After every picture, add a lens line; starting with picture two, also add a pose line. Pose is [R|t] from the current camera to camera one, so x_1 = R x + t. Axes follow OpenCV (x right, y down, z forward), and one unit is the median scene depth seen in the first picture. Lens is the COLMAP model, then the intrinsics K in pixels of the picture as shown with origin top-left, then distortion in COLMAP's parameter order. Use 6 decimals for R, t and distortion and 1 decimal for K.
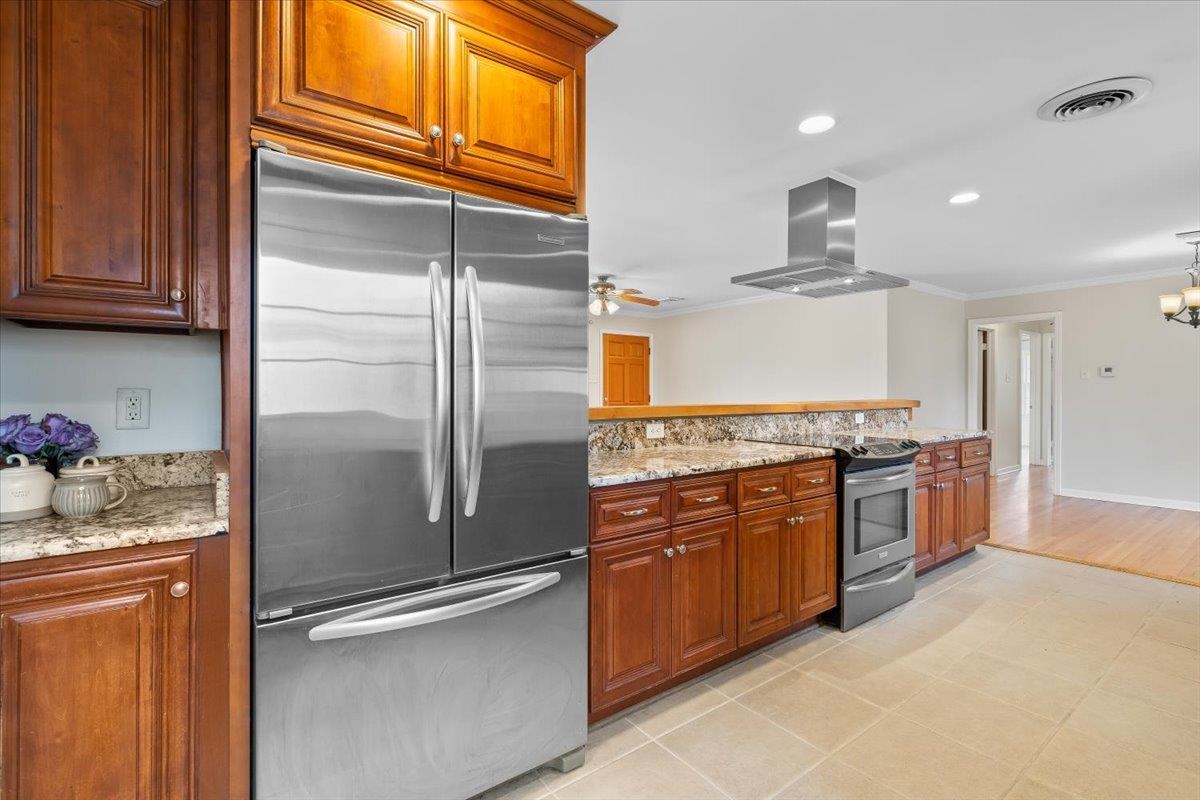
lens RADIAL K [[549.0, 0, 599.8], [0, 549.0, 394.2], [0, 0, 1]] dist [-0.000918, -0.000190]
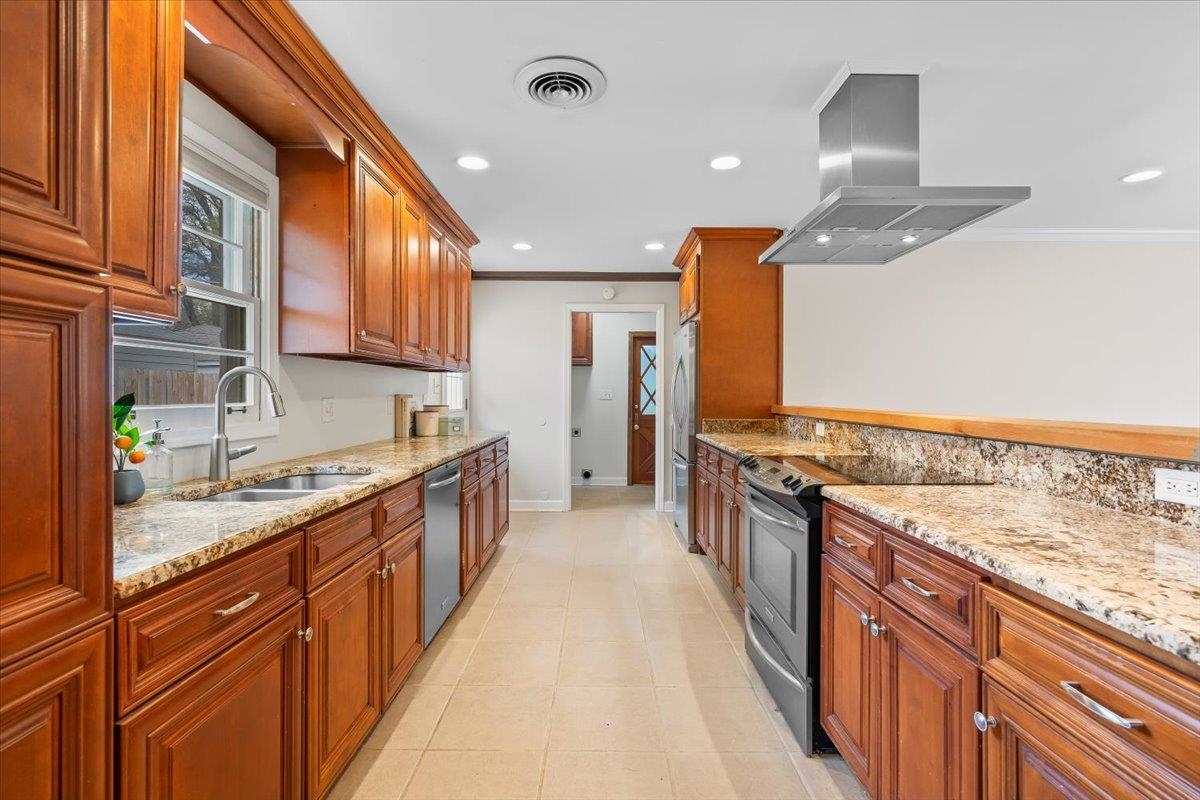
lens RADIAL K [[549.0, 0, 599.8], [0, 549.0, 394.2], [0, 0, 1]] dist [-0.000918, -0.000190]
pose [[-0.598617, -0.004323, -0.801024, 1.311956], [-0.014885, 0.999873, 0.005727, -0.008169], [0.800897, 0.015352, -0.598605, 1.314715]]
